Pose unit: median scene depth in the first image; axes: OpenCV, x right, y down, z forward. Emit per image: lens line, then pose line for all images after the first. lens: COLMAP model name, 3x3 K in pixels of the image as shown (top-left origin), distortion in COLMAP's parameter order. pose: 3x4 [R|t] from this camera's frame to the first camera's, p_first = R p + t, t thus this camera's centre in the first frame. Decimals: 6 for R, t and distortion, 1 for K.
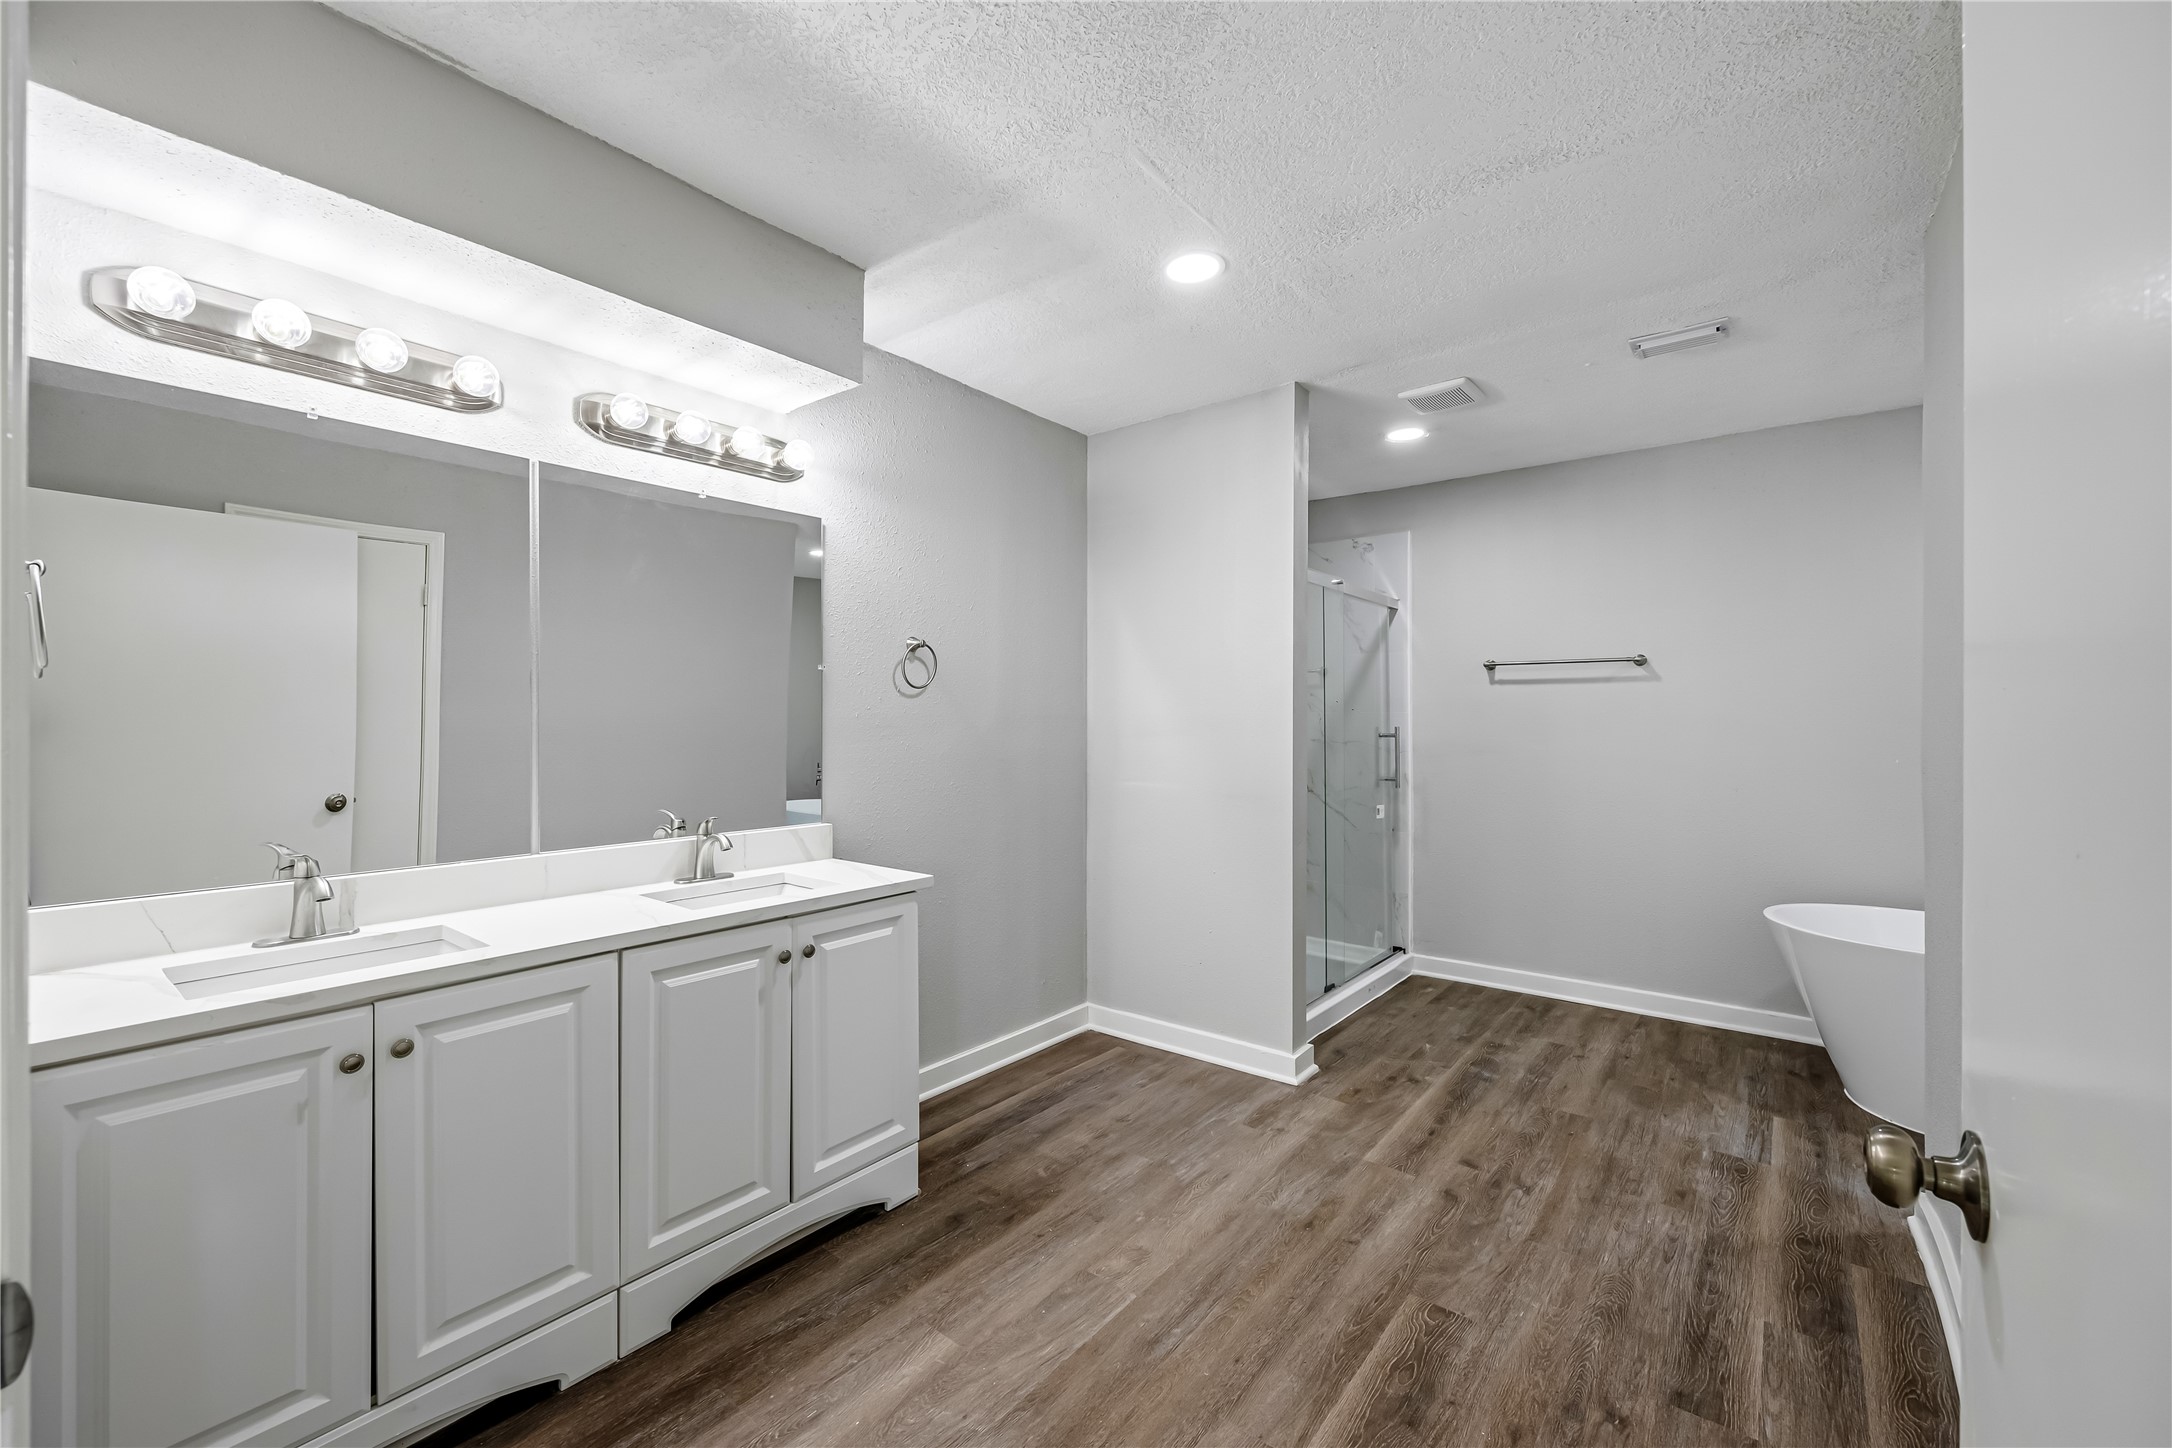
lens RADIAL K [[873.5, 0, 1070.5], [0, 873.5, 719.2], [0, 0, 1]] dist [-0.002757, -0.000039]
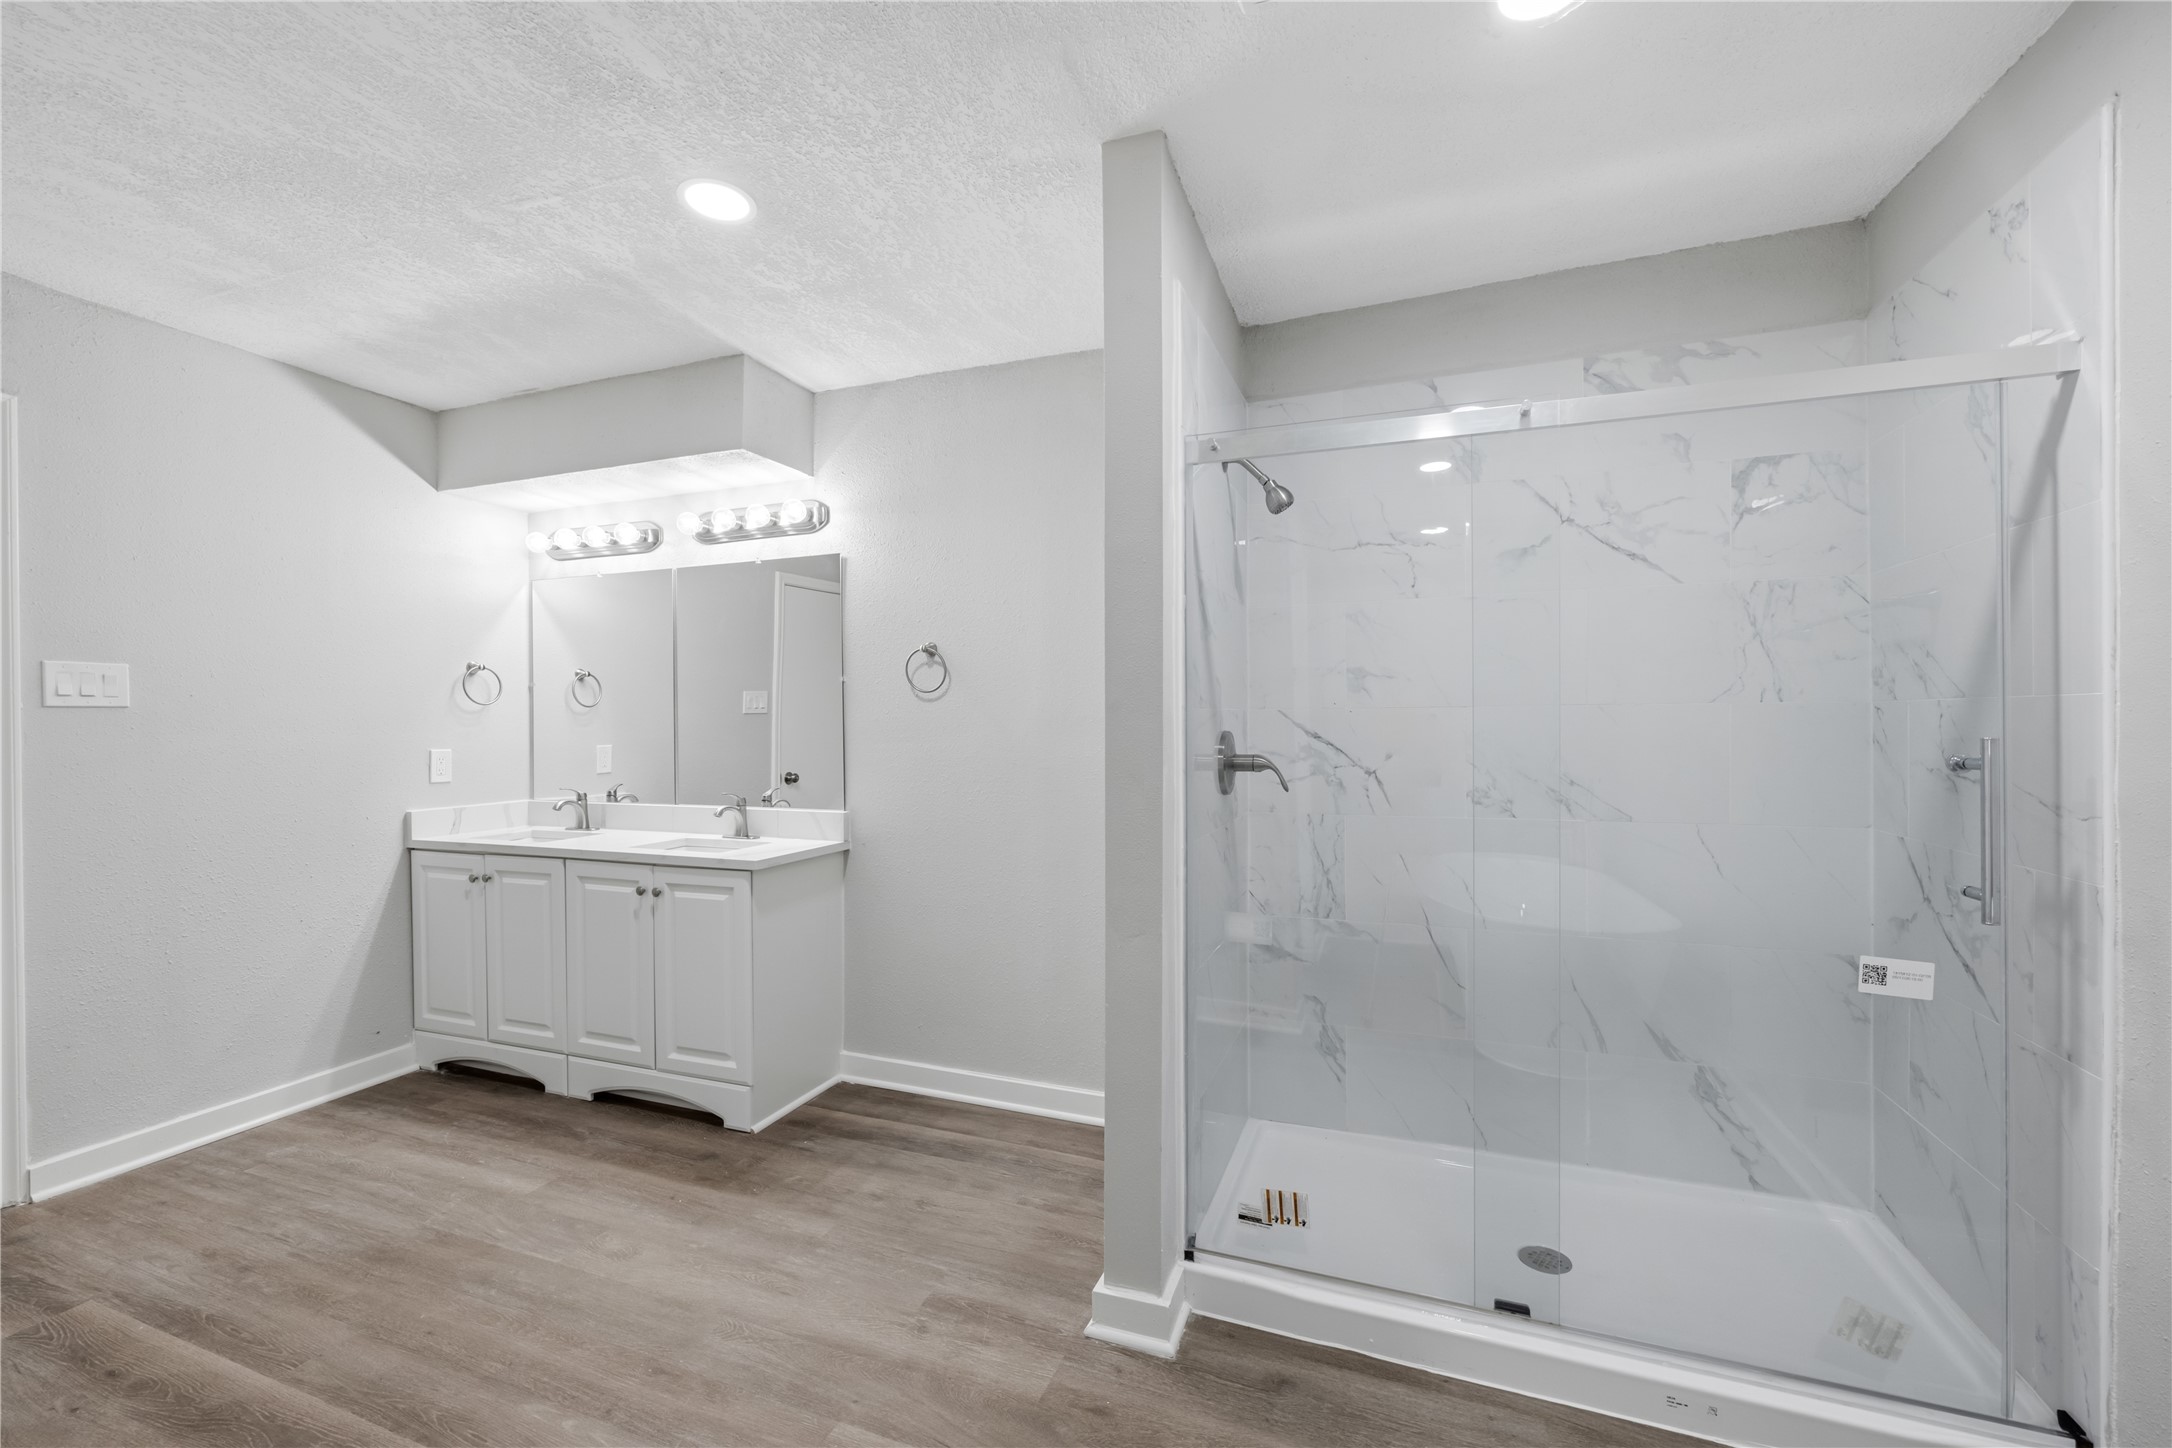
lens RADIAL K [[873.5, 0, 1078.3], [0, 873.5, 729.9], [0, 0, 1]] dist [-0.002757, -0.000039]
pose [[0.319669, 0.003665, -0.947522, 0.858999], [0.003512, 0.999981, 0.005053, 0.004099], [0.947523, -0.004943, 0.319650, 0.844770]]
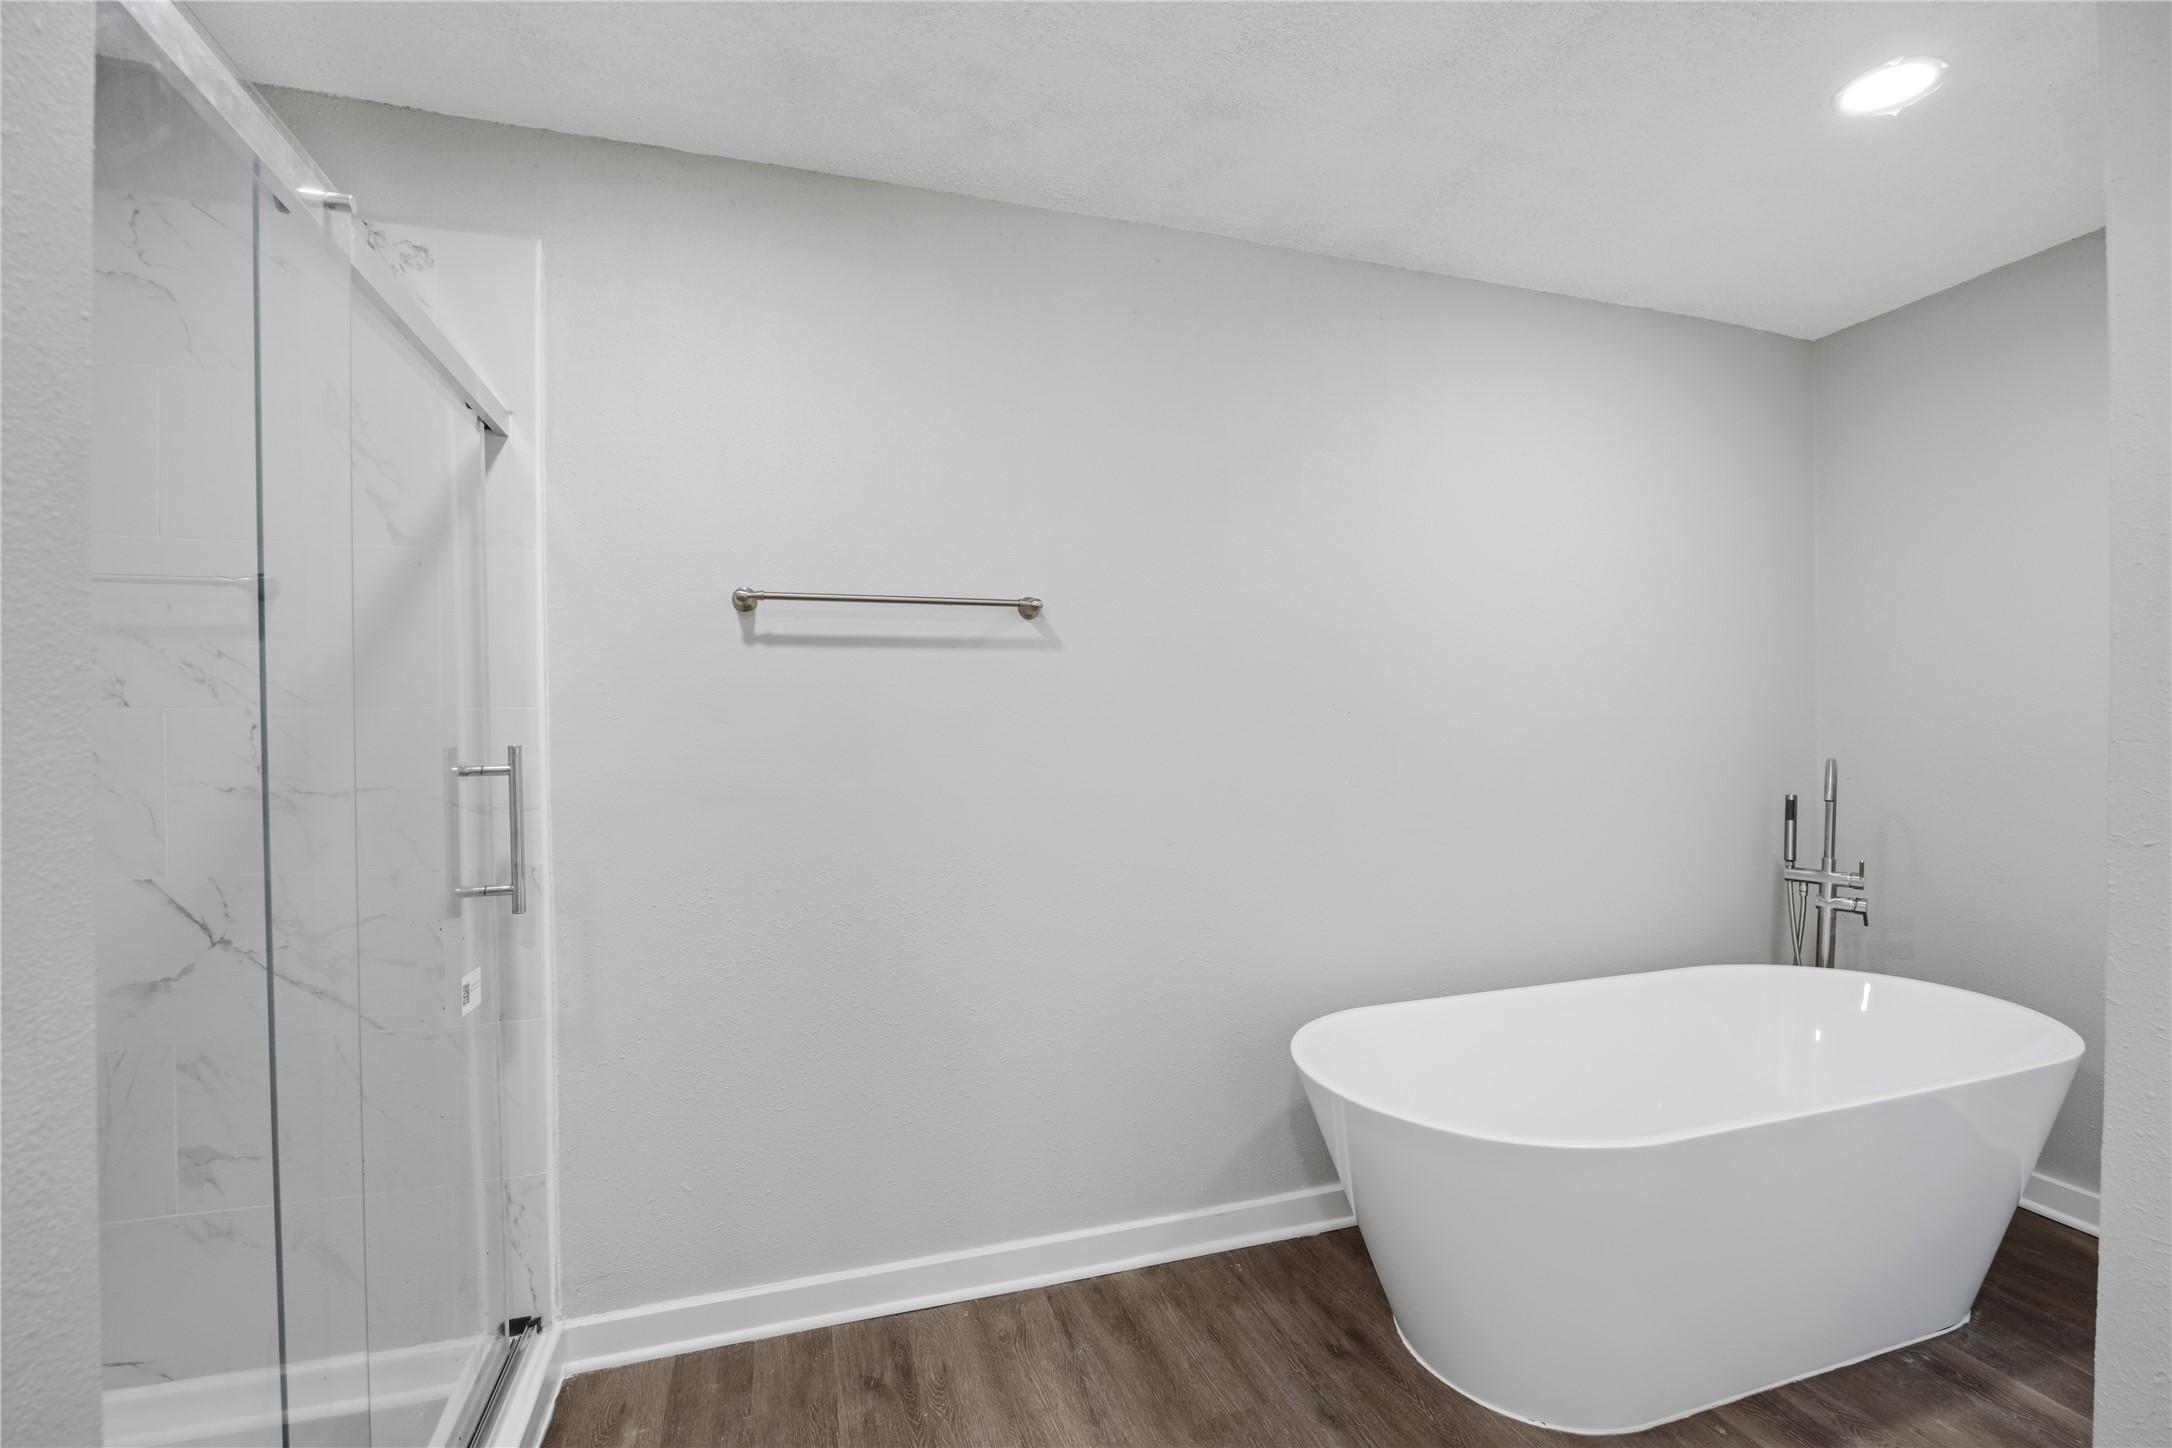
lens RADIAL K [[945.8, 0, 1087.8], [0, 945.8, 723.1], [0, 0, 1]] dist [-0.017724, -0.000144]
pose [[0.541476, -0.010154, 0.840655, 0.256697], [0.006628, 0.999948, 0.007809, -0.004128], [-0.840690, 0.001343, 0.541515, 0.868051]]
